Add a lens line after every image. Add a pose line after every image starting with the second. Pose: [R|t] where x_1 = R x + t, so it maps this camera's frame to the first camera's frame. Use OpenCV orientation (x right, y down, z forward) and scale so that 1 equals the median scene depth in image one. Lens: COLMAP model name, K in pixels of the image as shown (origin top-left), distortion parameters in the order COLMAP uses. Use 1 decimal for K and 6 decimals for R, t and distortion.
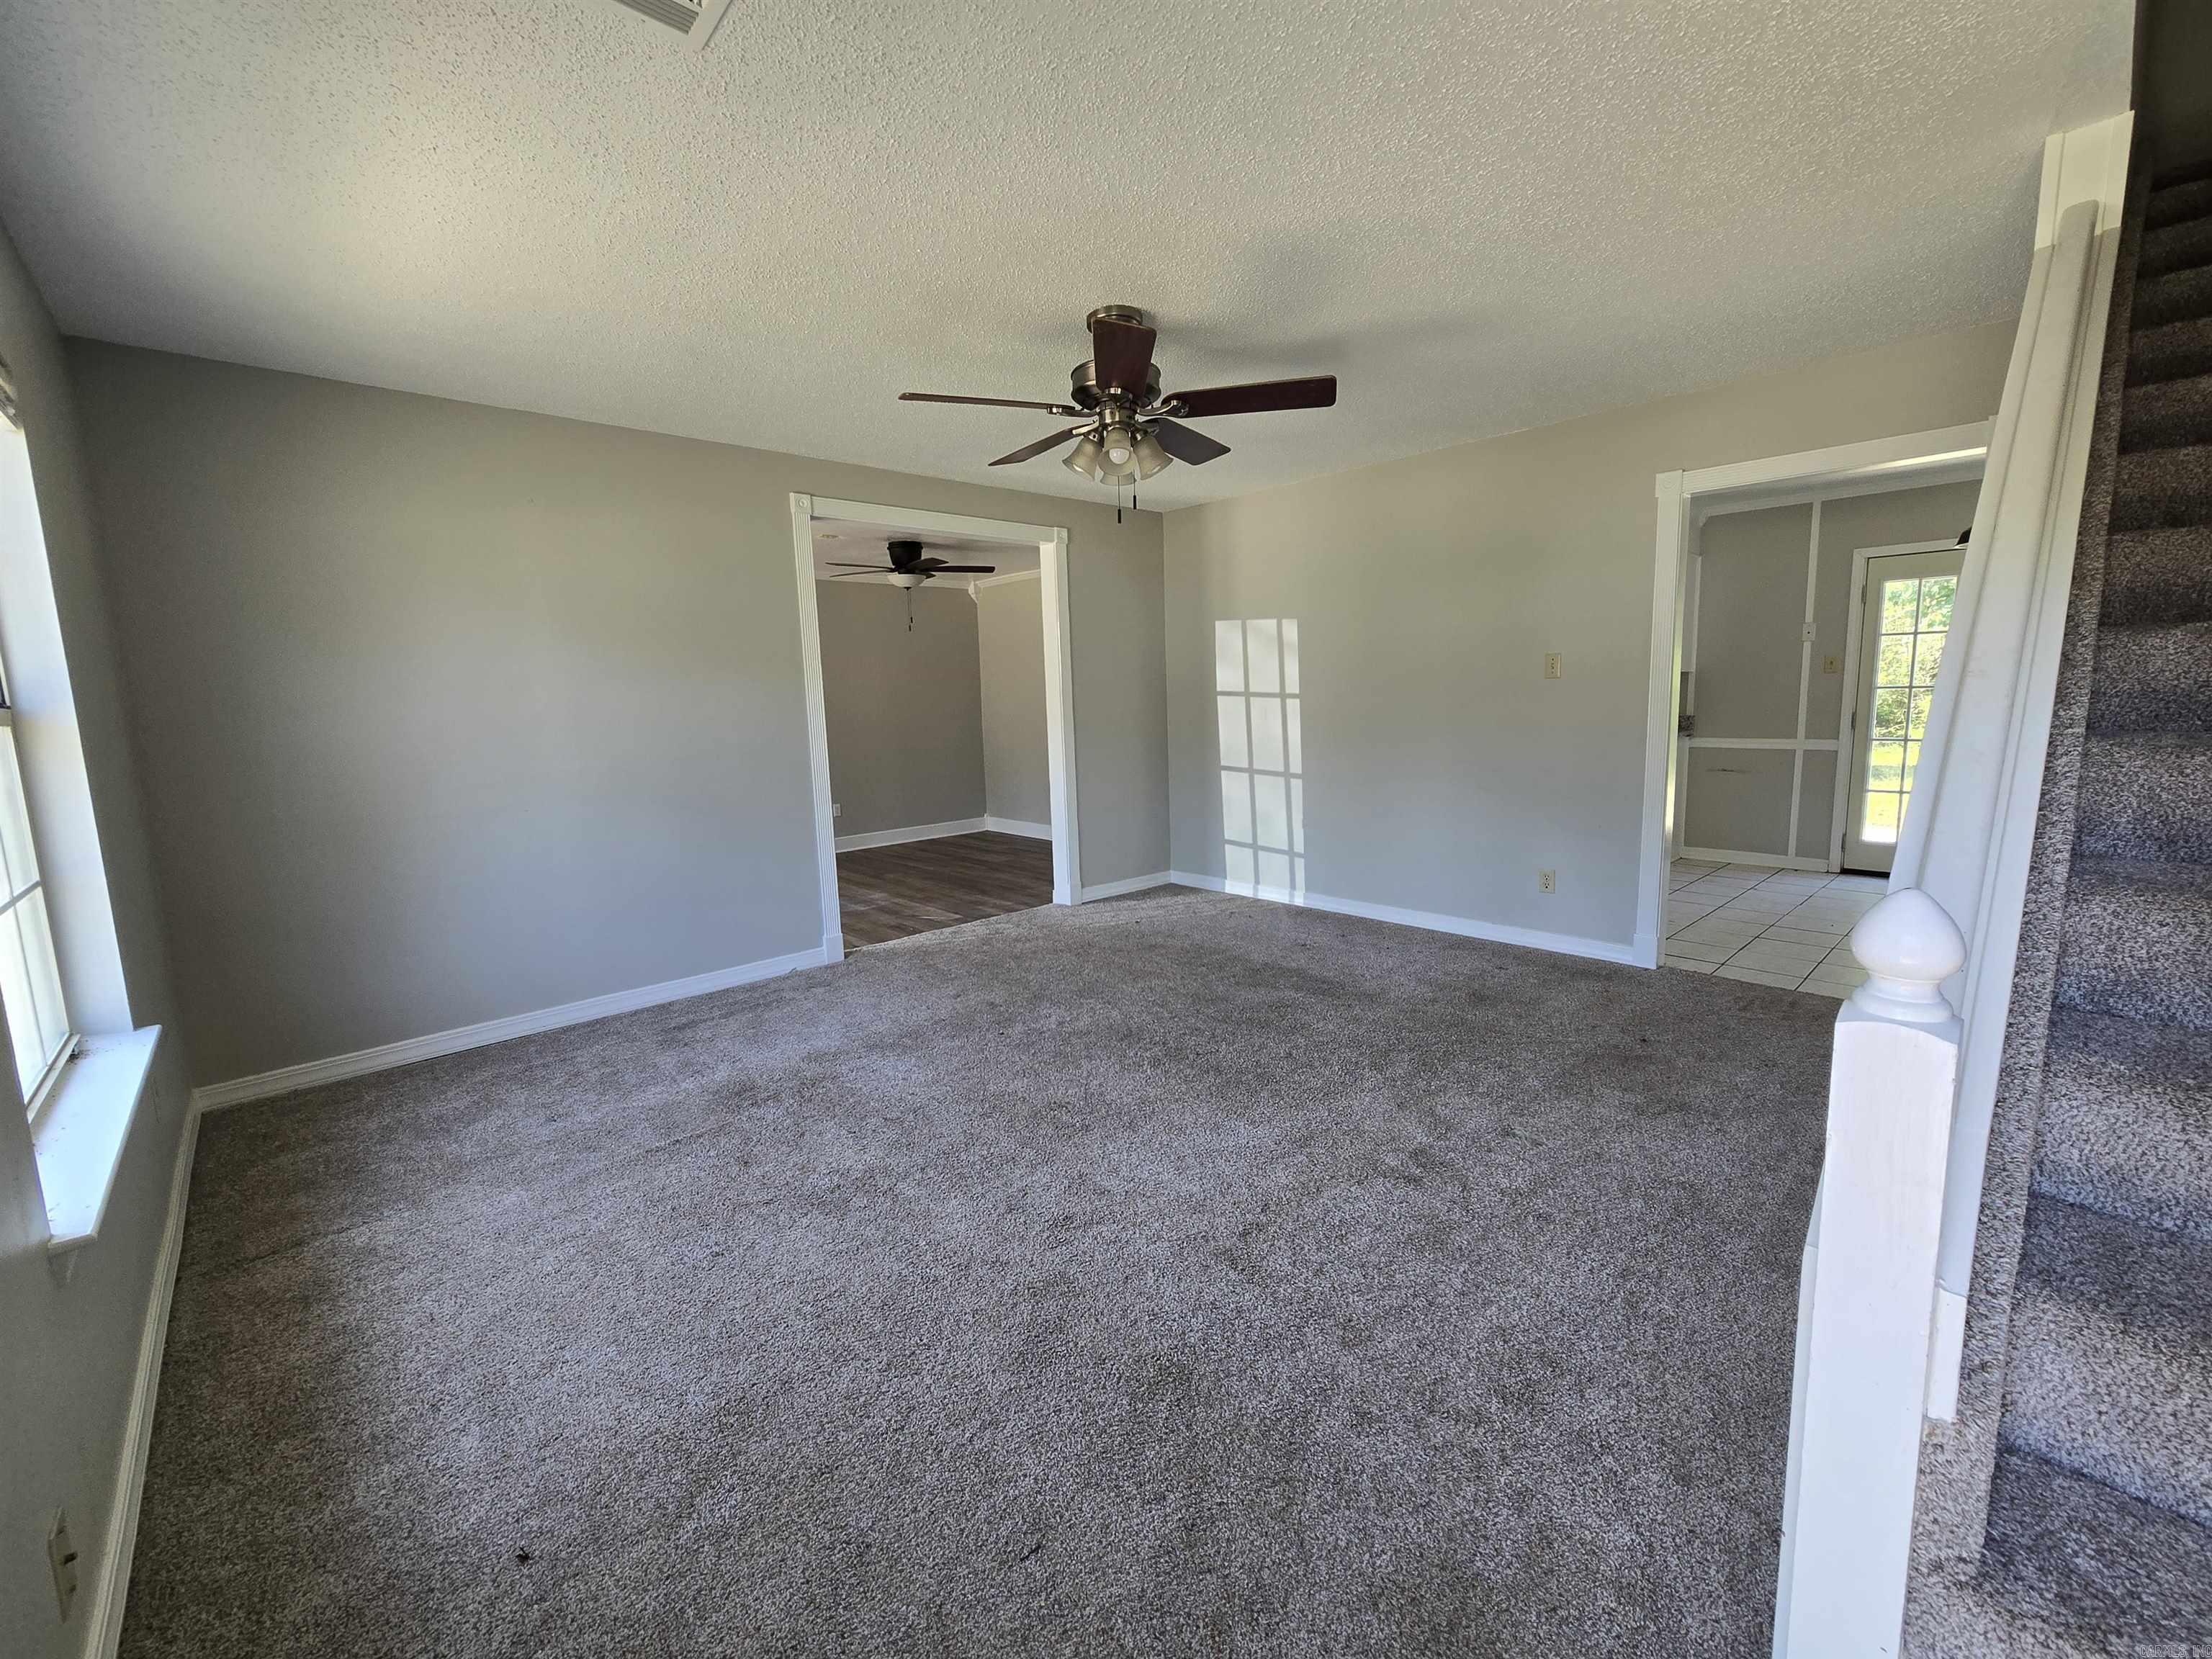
lens RADIAL K [[904.6, 0, 1113.3], [0, 904.6, 820.8], [0, 0, 1]] dist [0.000692, 0.000194]
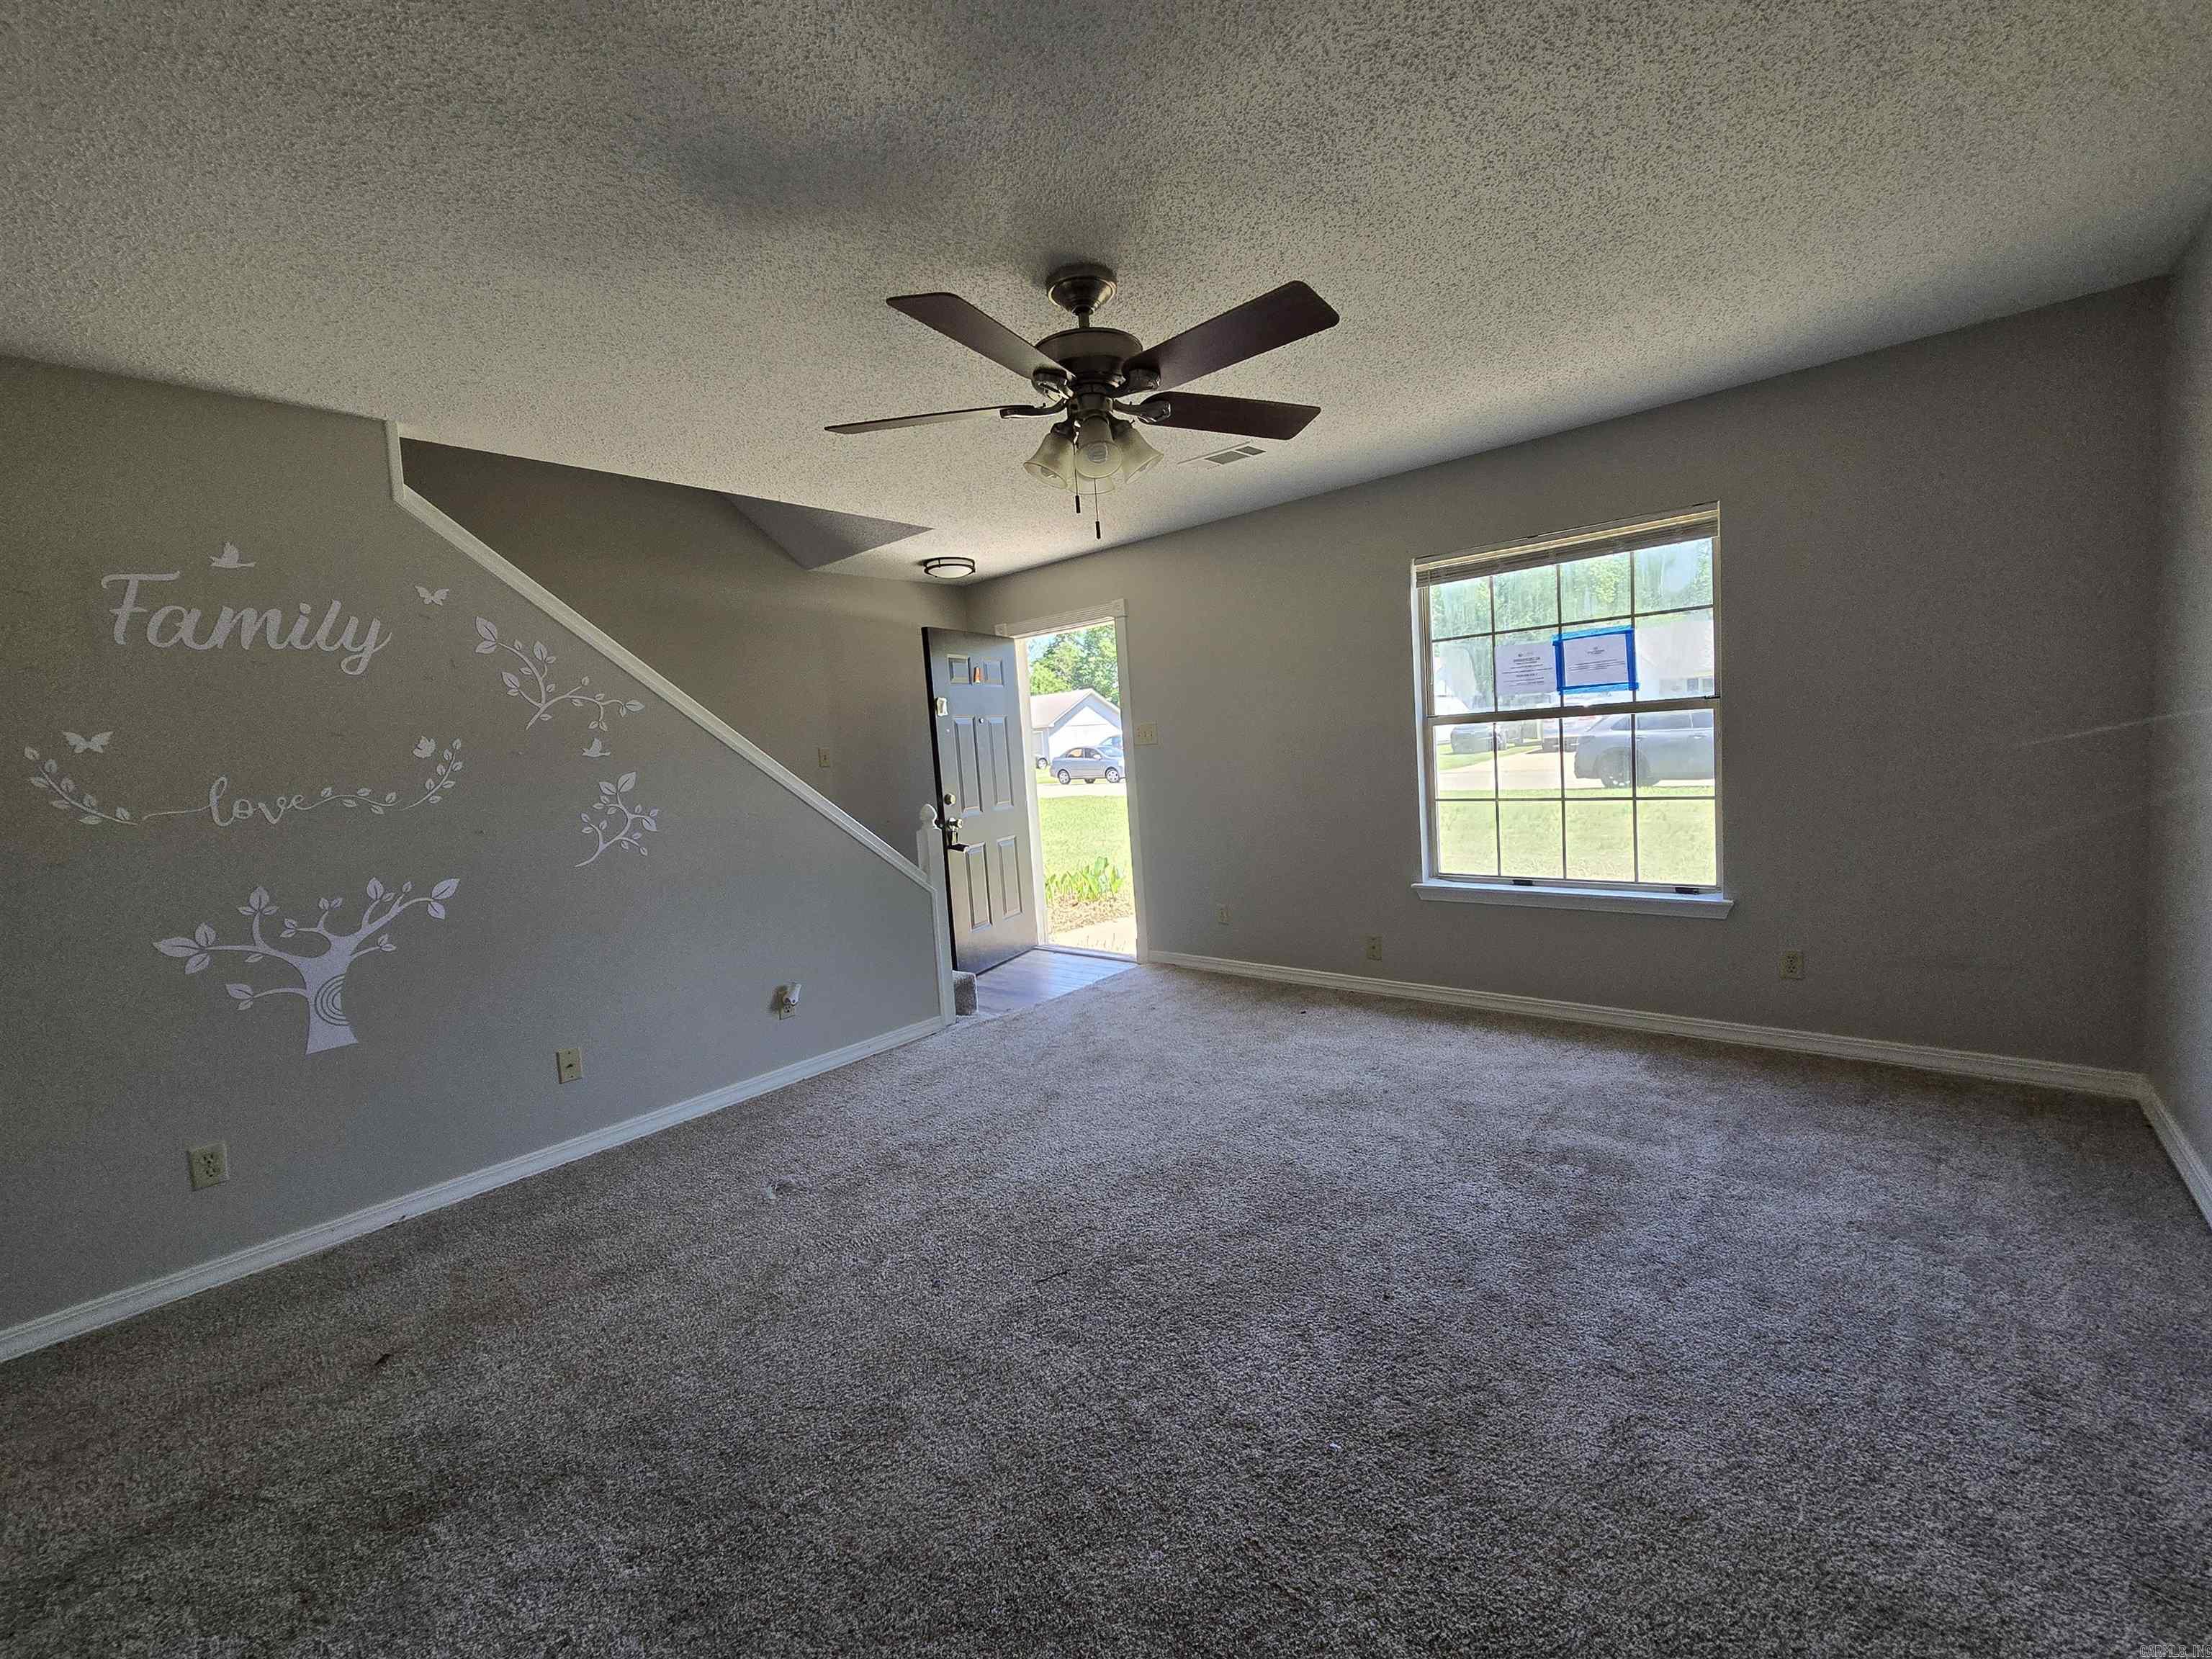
lens RADIAL K [[923.2, 0, 1101.1], [0, 923.2, 828.8], [0, 0, 1]] dist [0.000598, 0.000157]
pose [[-0.990875, 0.109074, -0.079175, 0.052147], [0.087569, 0.967553, 0.237010, -0.143416], [0.102457, 0.227914, -0.968276, 0.972600]]
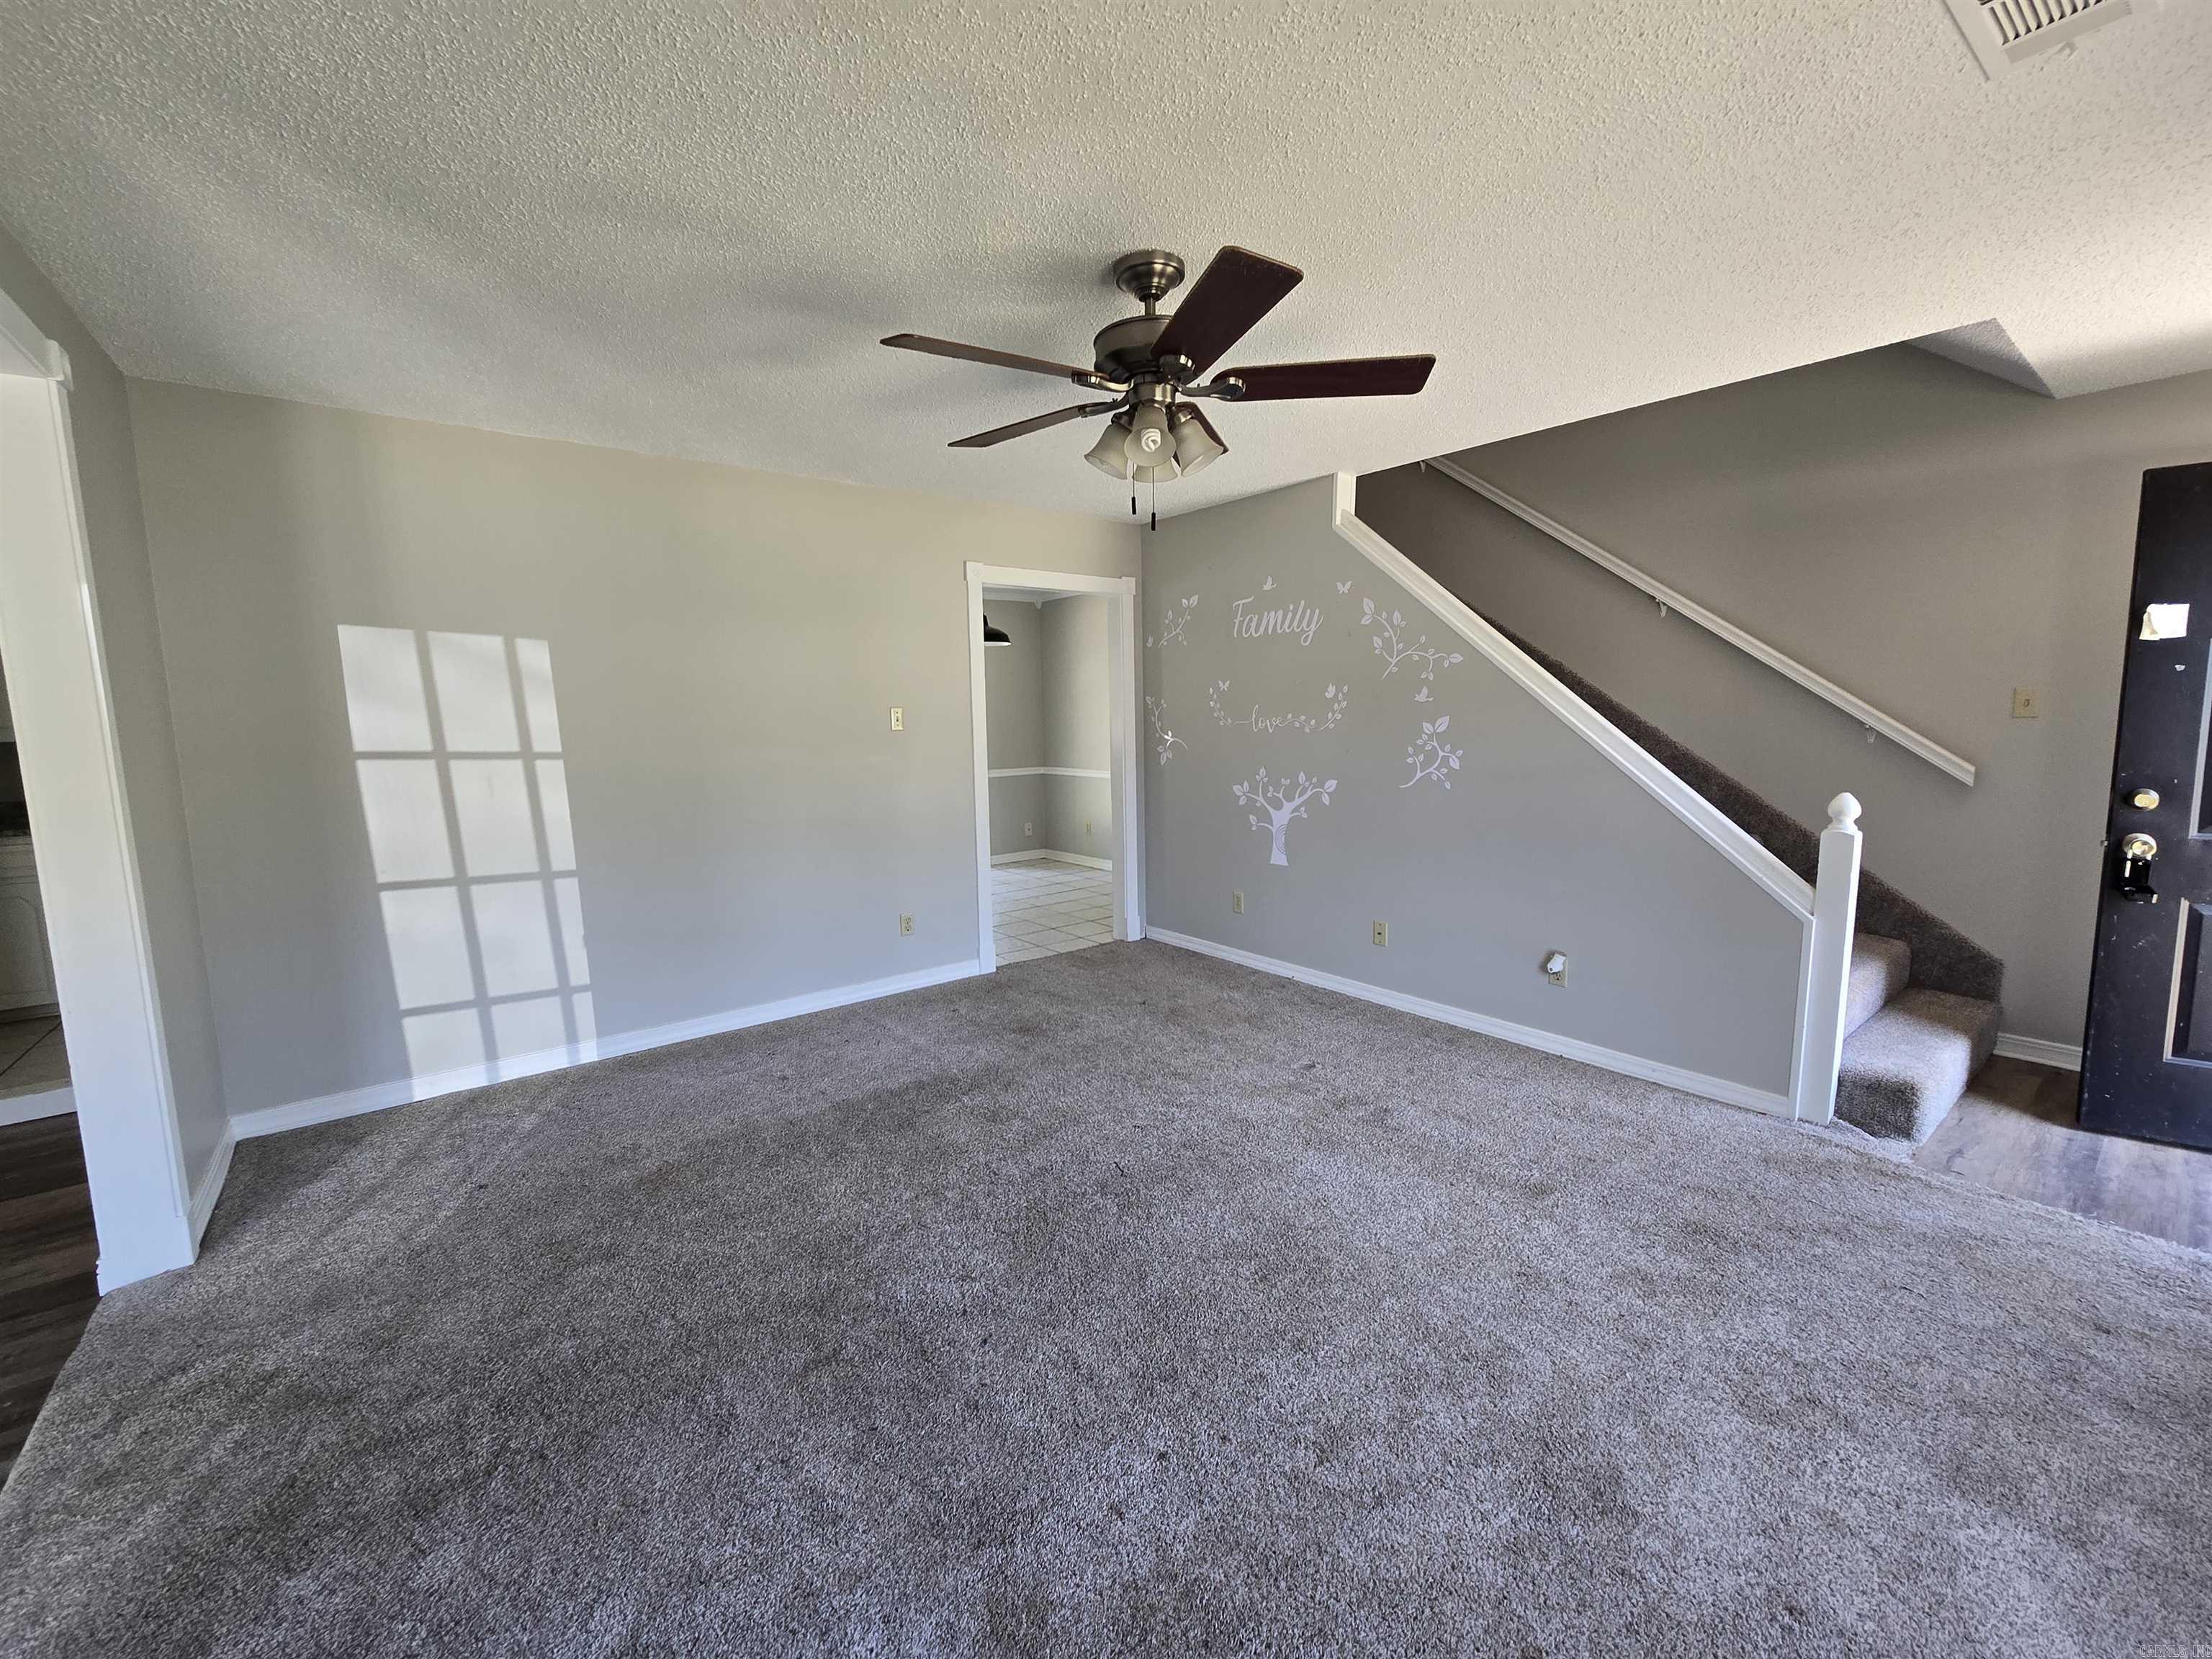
lens RADIAL K [[904.6, 0, 1113.3], [0, 904.6, 820.8], [0, 0, 1]] dist [0.000692, 0.000194]
pose [[0.092559, -0.090624, 0.991575, -0.420246], [0.158072, 0.984558, 0.075228, -0.074678], [-0.983080, 0.149777, 0.105455, 0.525545]]
